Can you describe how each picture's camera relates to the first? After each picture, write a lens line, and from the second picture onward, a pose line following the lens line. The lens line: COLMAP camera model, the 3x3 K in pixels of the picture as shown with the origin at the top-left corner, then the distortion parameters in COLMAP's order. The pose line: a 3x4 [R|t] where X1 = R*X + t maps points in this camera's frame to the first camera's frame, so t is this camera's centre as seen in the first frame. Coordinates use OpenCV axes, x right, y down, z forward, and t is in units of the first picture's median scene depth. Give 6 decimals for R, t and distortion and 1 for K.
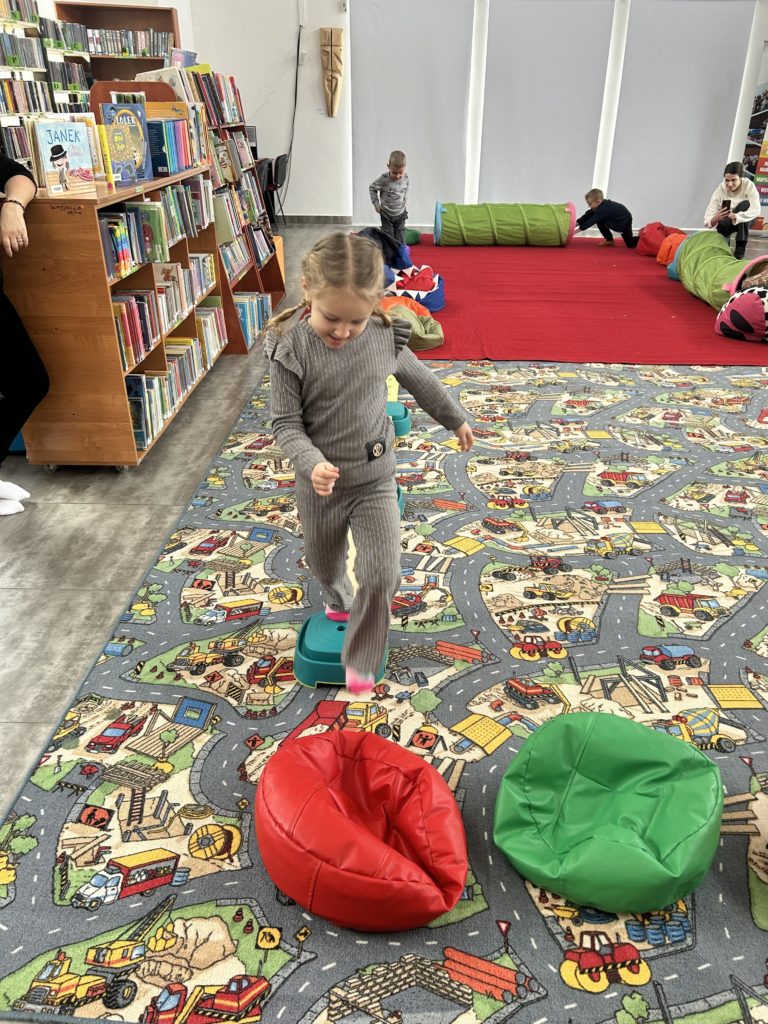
lens RADIAL K [[767.6, 0, 388.5], [0, 767.6, 524.5], [0, 0, 1]] dist [0.039233, -0.042881]
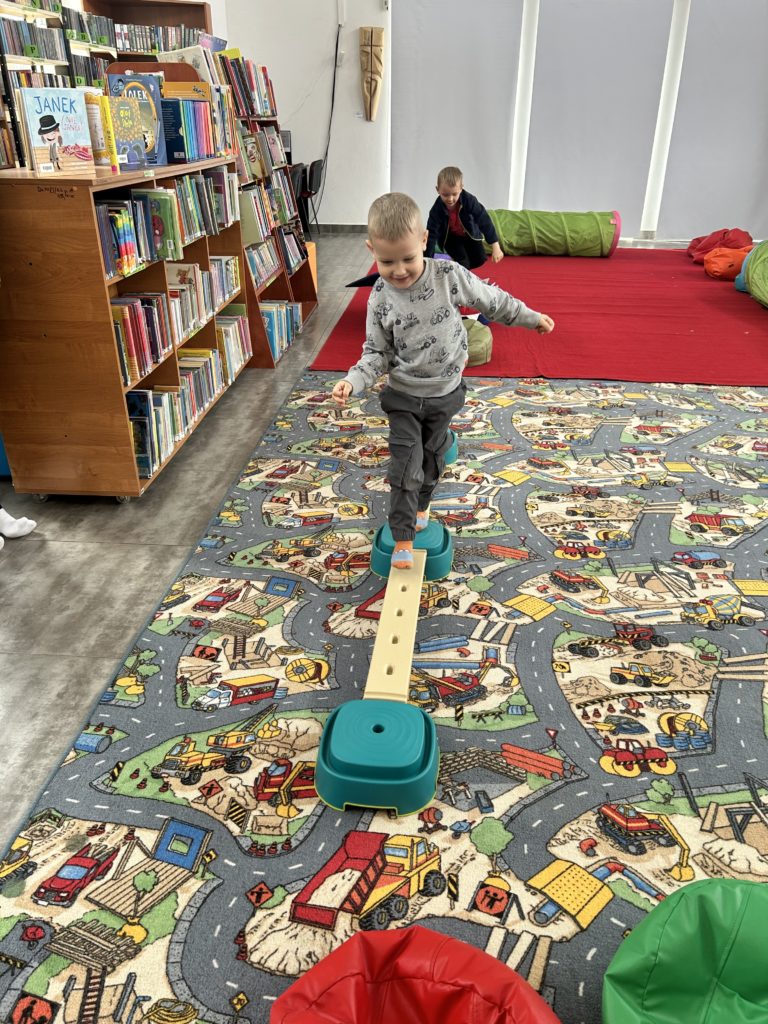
lens RADIAL K [[778.6, 0, 388.7], [0, 778.6, 537.1], [0, 0, 1]] dist [0.012471, -0.003858]
pose [[0.999128, 0.020064, -0.036627, -0.019324], [-0.020308, 0.999774, -0.006321, -0.035251], [0.036492, 0.007060, 0.999309, 0.162880]]
